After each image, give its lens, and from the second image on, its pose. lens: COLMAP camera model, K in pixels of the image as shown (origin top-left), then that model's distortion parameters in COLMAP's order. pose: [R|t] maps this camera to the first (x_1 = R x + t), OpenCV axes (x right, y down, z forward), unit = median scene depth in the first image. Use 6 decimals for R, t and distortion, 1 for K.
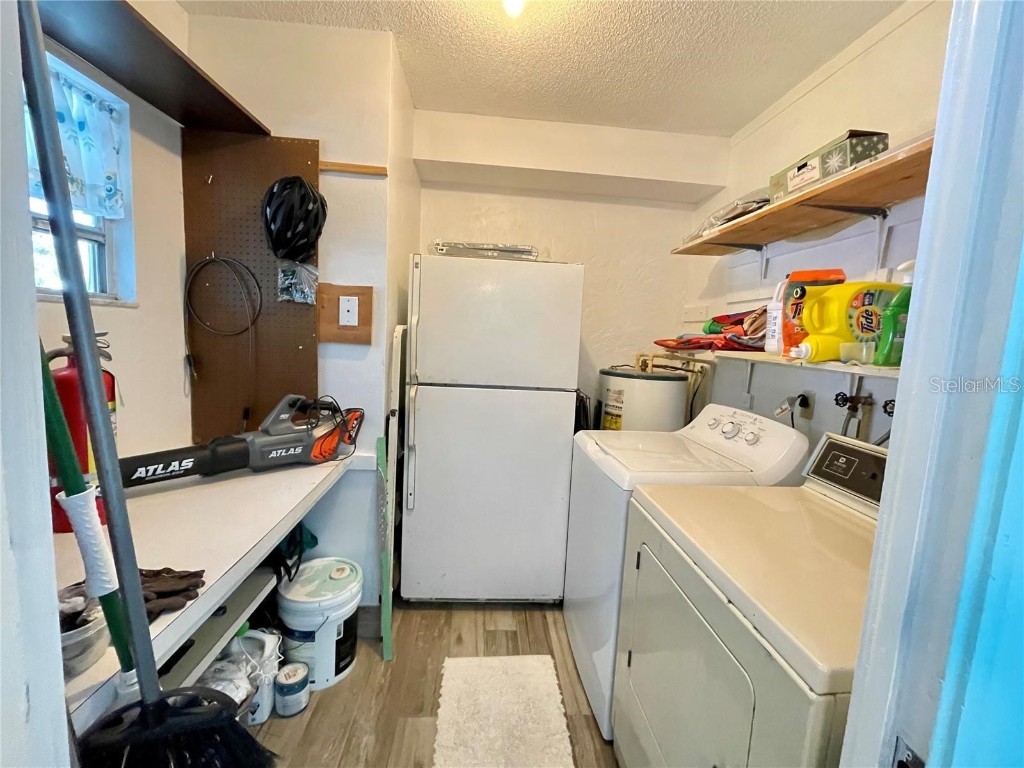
lens RADIAL K [[454.8, 0, 512.0], [0, 454.8, 384.0], [0, 0, 1]] dist [0.000482, -0.000019]
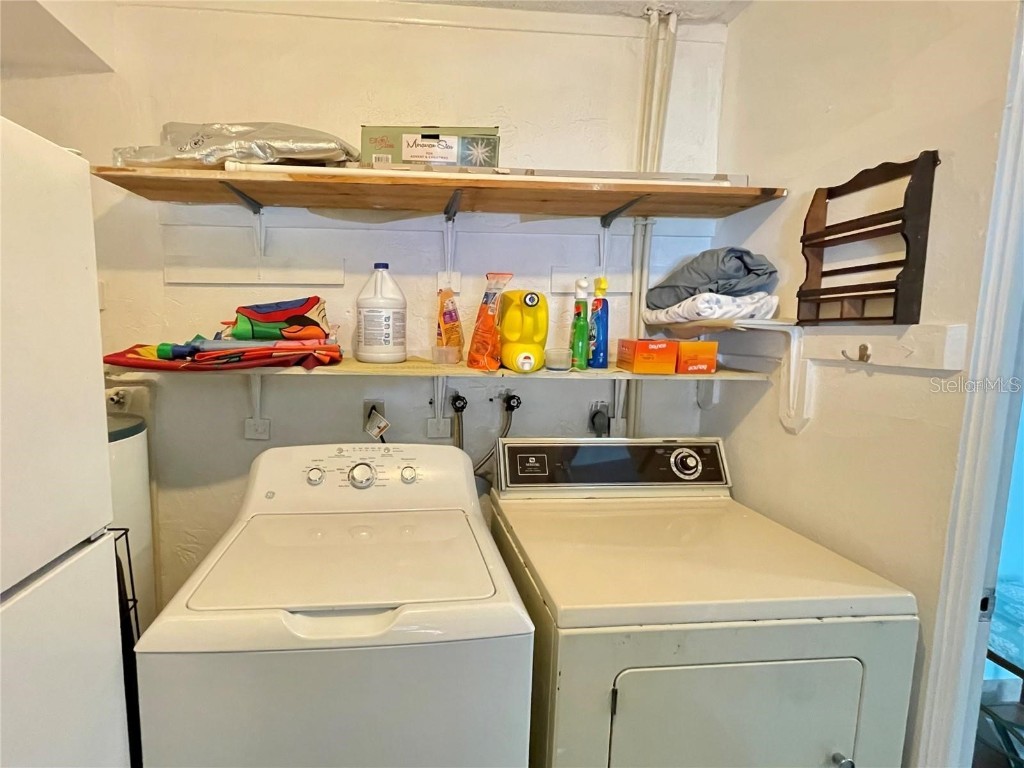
lens RADIAL K [[454.8, 0, 512.0], [0, 454.8, 384.0], [0, 0, 1]] dist [0.000482, -0.000019]
pose [[-0.016401, -0.161971, 0.986659, -0.251315], [0.097213, 0.981859, 0.162799, -0.160606], [-0.995128, 0.098587, -0.000358, 0.906473]]
